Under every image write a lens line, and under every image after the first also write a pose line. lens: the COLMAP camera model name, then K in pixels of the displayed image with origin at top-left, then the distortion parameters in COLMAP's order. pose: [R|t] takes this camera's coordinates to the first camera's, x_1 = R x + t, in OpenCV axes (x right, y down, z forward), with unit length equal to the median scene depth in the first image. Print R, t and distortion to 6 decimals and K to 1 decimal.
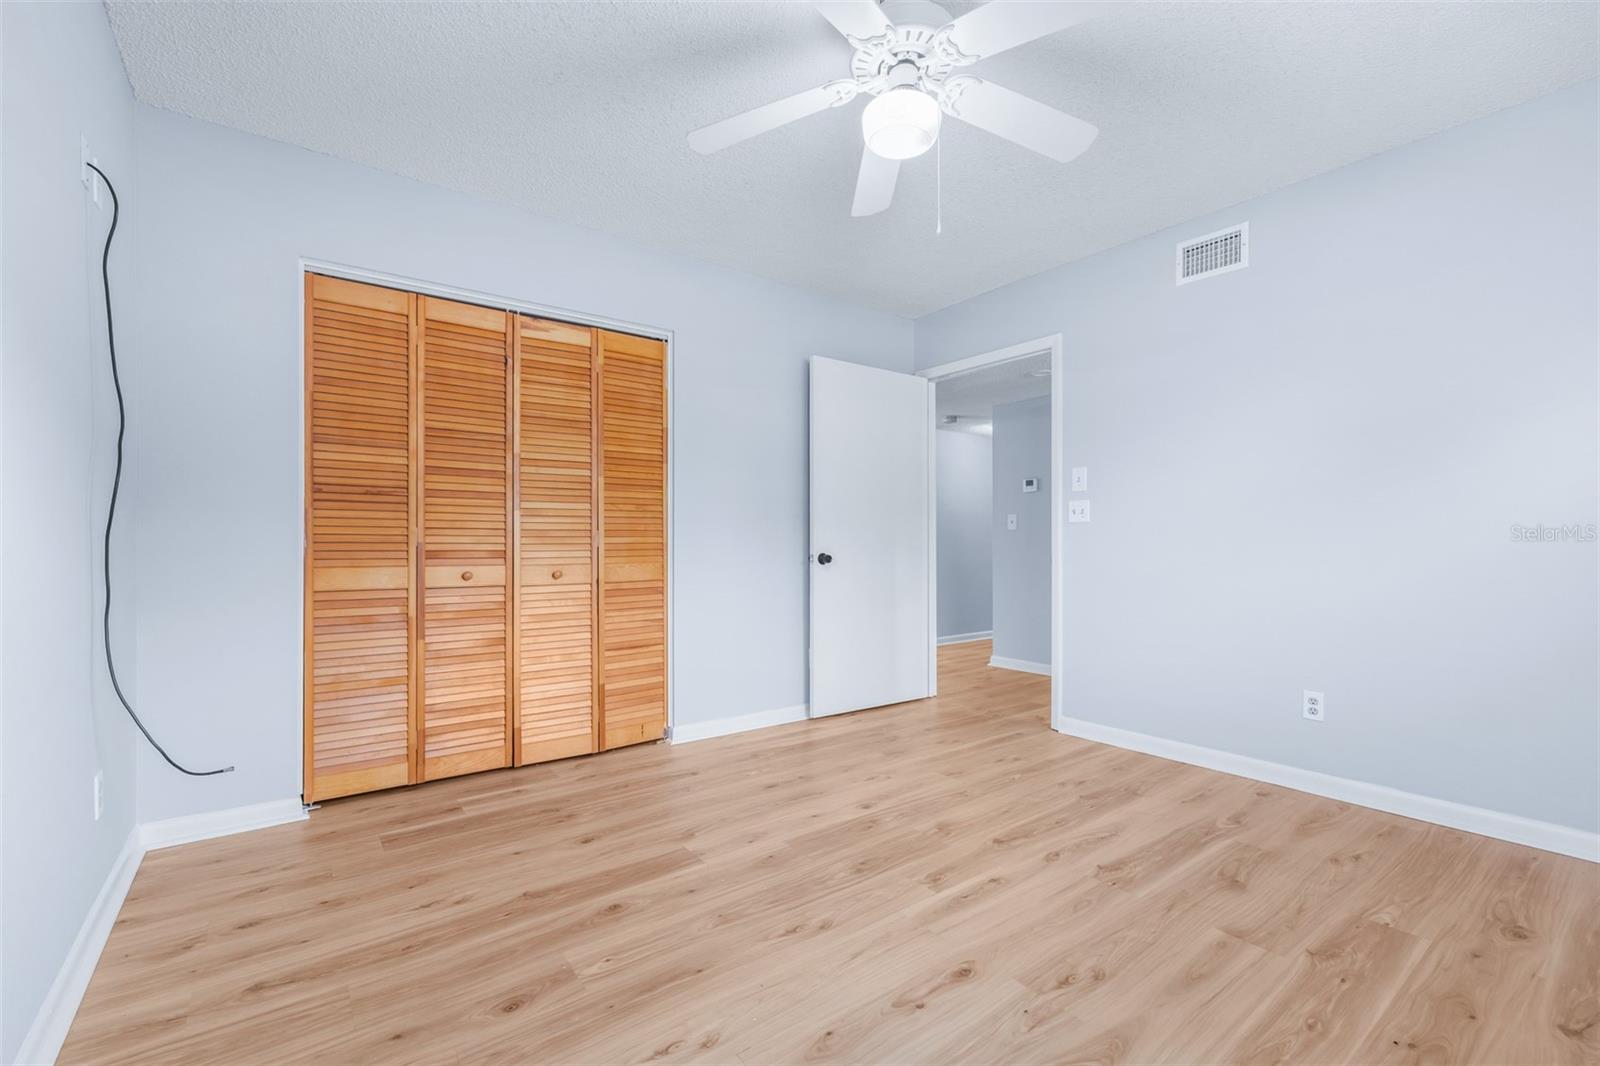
lens RADIAL K [[679.4, 0, 799.6], [0, 679.4, 547.6], [0, 0, 1]] dist [0.000781, 0.000221]
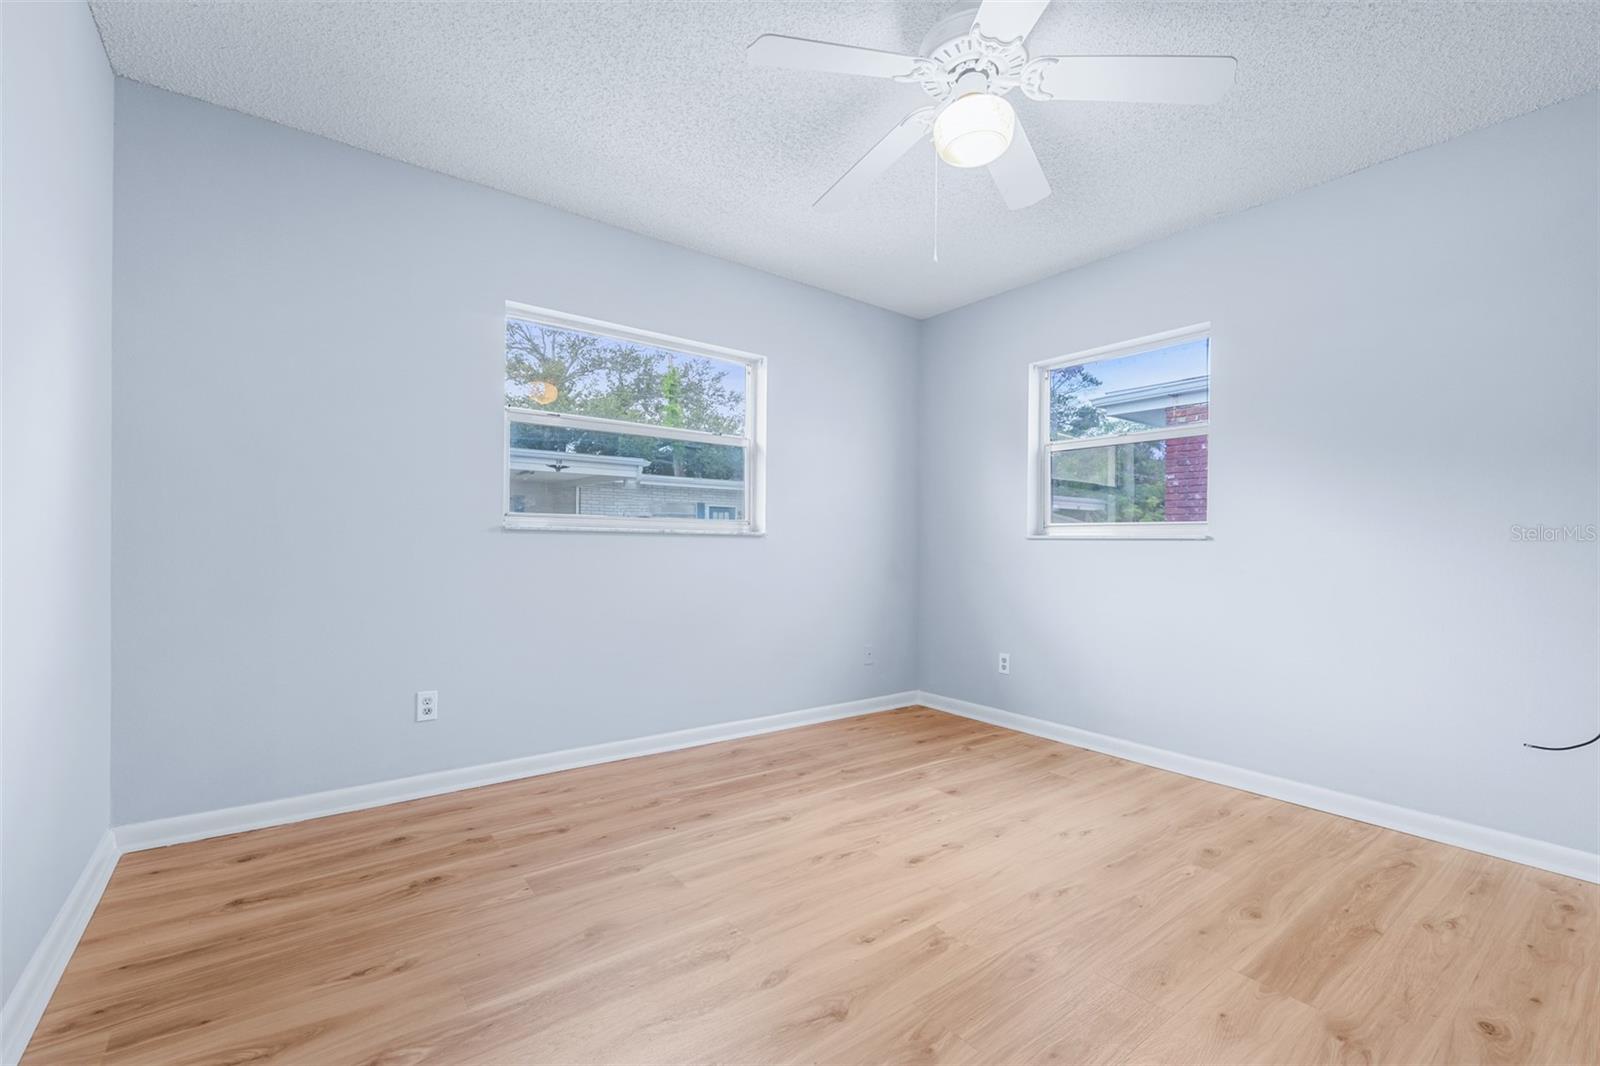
lens RADIAL K [[679.4, 0, 799.6], [0, 679.4, 547.6], [0, 0, 1]] dist [0.000781, 0.000221]
pose [[-0.999914, -0.012204, -0.004842, 0.421494], [-0.012268, 0.999834, 0.013501, -0.019672], [0.004676, 0.013560, -0.999897, 2.038389]]
